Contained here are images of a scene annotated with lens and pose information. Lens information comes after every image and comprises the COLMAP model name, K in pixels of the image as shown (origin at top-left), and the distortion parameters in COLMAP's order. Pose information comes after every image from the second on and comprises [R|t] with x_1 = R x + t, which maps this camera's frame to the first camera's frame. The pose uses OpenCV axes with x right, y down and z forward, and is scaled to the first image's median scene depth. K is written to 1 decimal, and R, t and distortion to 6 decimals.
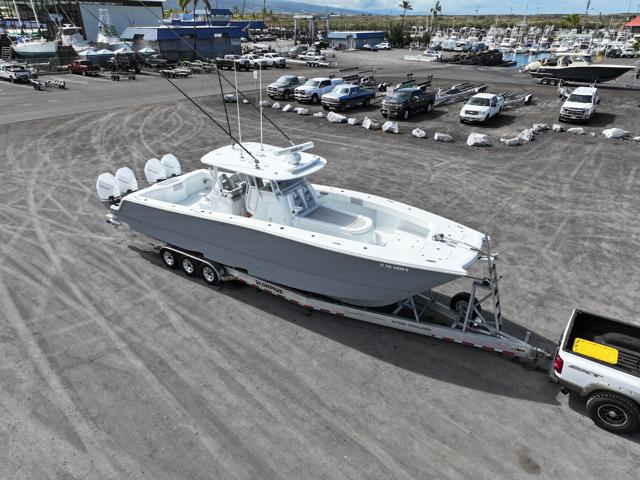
lens RADIAL K [[449.3, 0, 321.0], [0, 449.3, 239.9], [0, 0, 1]] dist [-0.000543, 0.022654]
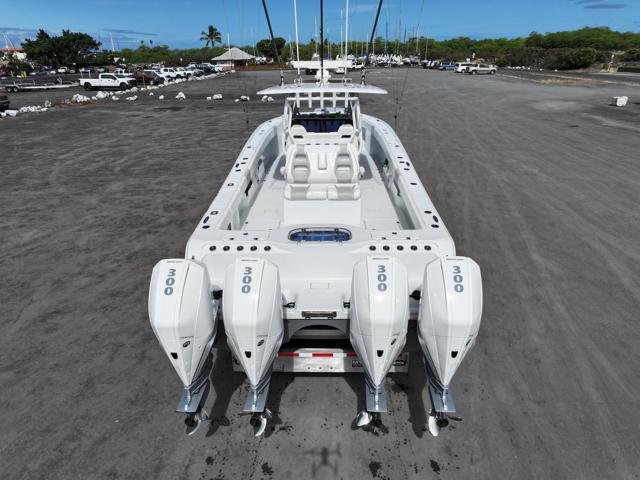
lens RADIAL K [[449.3, 0, 321.0], [0, 449.3, 239.9], [0, 0, 1]] dist [-0.000543, 0.022654]
pose [[-0.523476, -0.324606, 0.787784, -0.341447], [0.395866, 0.726077, 0.562229, -0.180732], [-0.754495, 0.606170, -0.251584, 0.584667]]
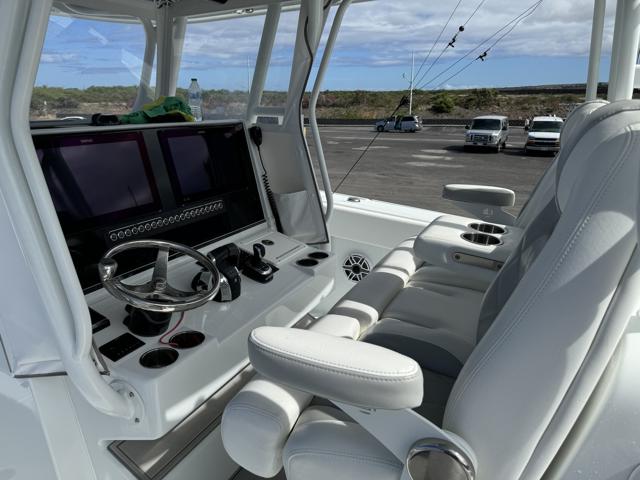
lens RADIAL K [[451.5, 0, 318.3], [0, 451.5, 245.7], [0, 0, 1]] dist [0.044593, -0.058581]
pose [[-0.995486, 0.030534, -0.089863, -0.064913], [-0.041487, 0.711591, 0.701368, -0.088489], [0.085361, 0.701930, -0.707112, 0.498980]]
